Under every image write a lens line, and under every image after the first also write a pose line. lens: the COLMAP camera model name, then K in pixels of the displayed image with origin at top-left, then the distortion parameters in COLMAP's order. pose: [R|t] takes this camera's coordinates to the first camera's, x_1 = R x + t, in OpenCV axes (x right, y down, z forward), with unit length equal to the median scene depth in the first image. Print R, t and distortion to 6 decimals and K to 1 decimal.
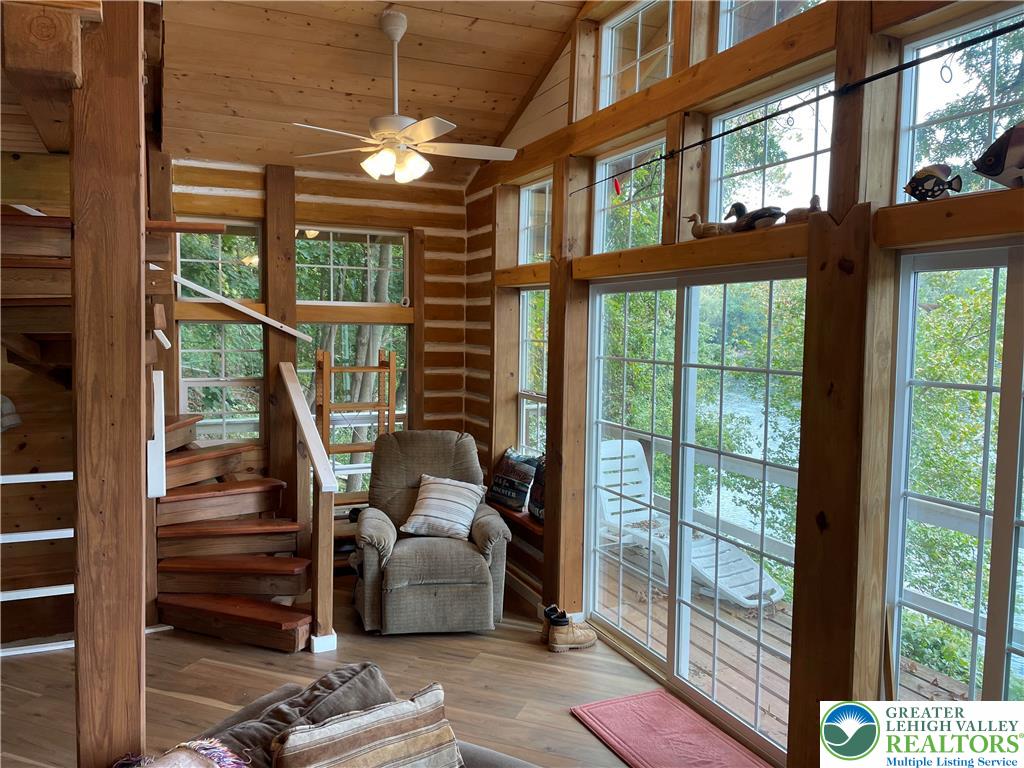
lens RADIAL K [[764.3, 0, 512.0], [0, 764.3, 384.0], [0, 0, 1]] dist [0.075731, -0.091124]
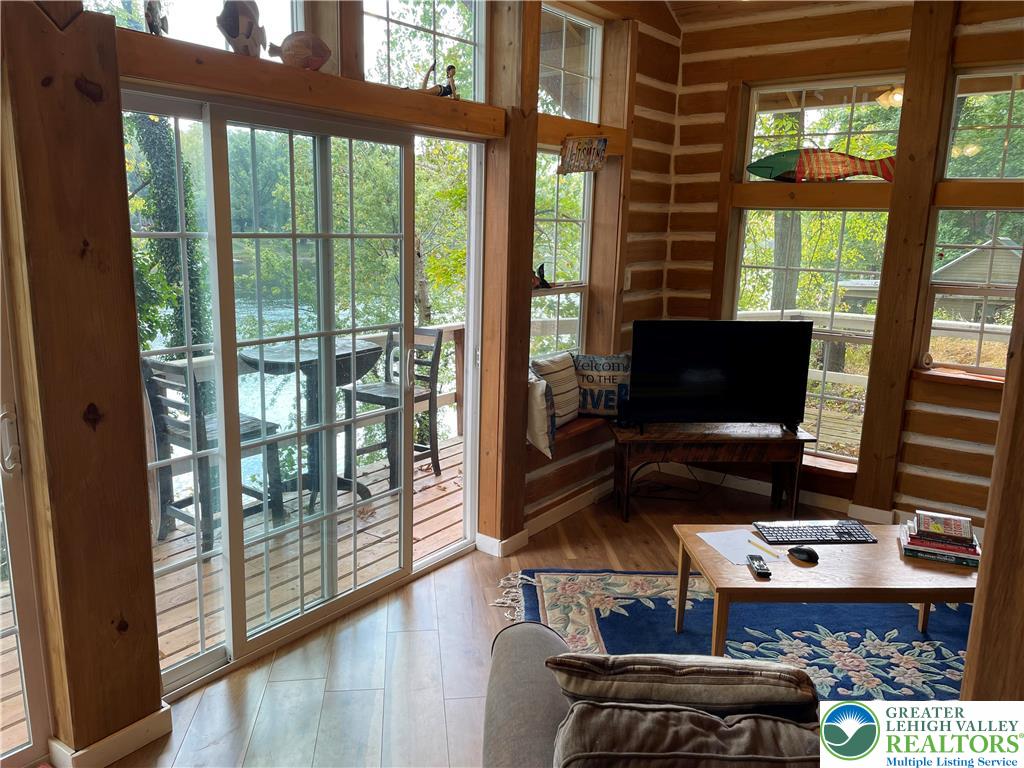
lens RADIAL K [[764.3, 0, 512.0], [0, 764.3, 384.0], [0, 0, 1]] dist [0.075731, -0.091124]
pose [[-0.471162, -0.205602, 0.857749, -0.398762], [0.036659, 0.967049, 0.251937, -0.034215], [-0.881284, 0.150148, -0.448100, 0.782402]]
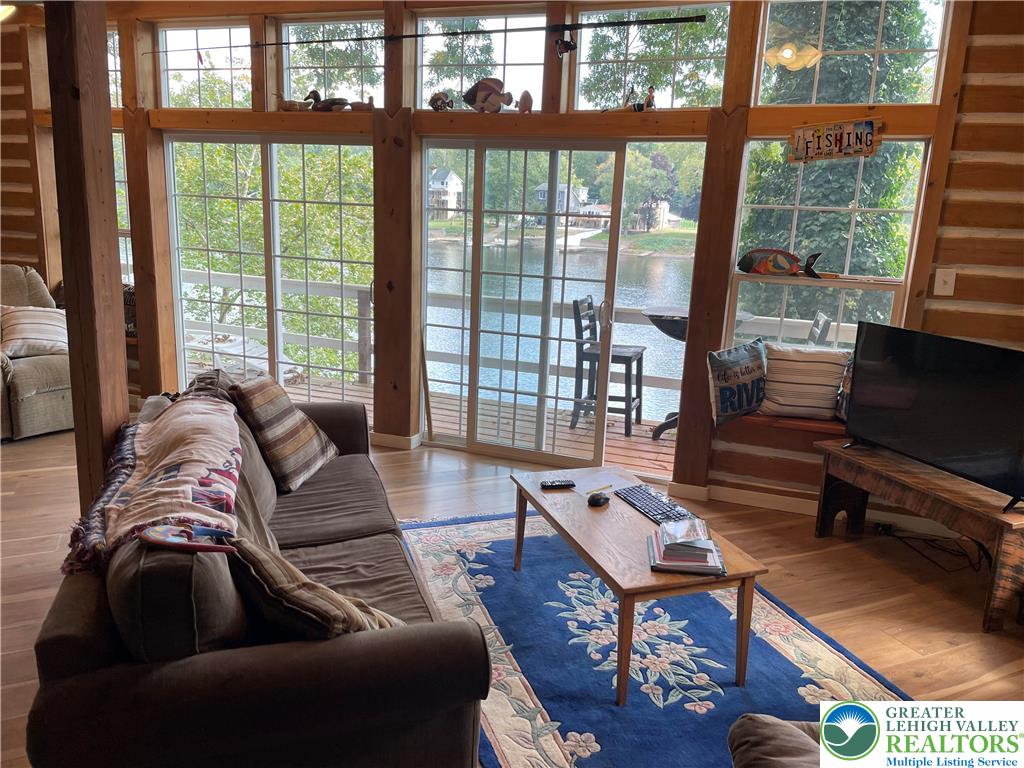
lens RADIAL K [[764.3, 0, 512.0], [0, 764.3, 384.0], [0, 0, 1]] dist [0.075731, -0.091124]
pose [[0.701703, -0.152375, 0.695985, -0.563024], [0.022220, 0.981068, 0.192387, 0.049293], [-0.712123, -0.119533, 0.691804, -0.398202]]
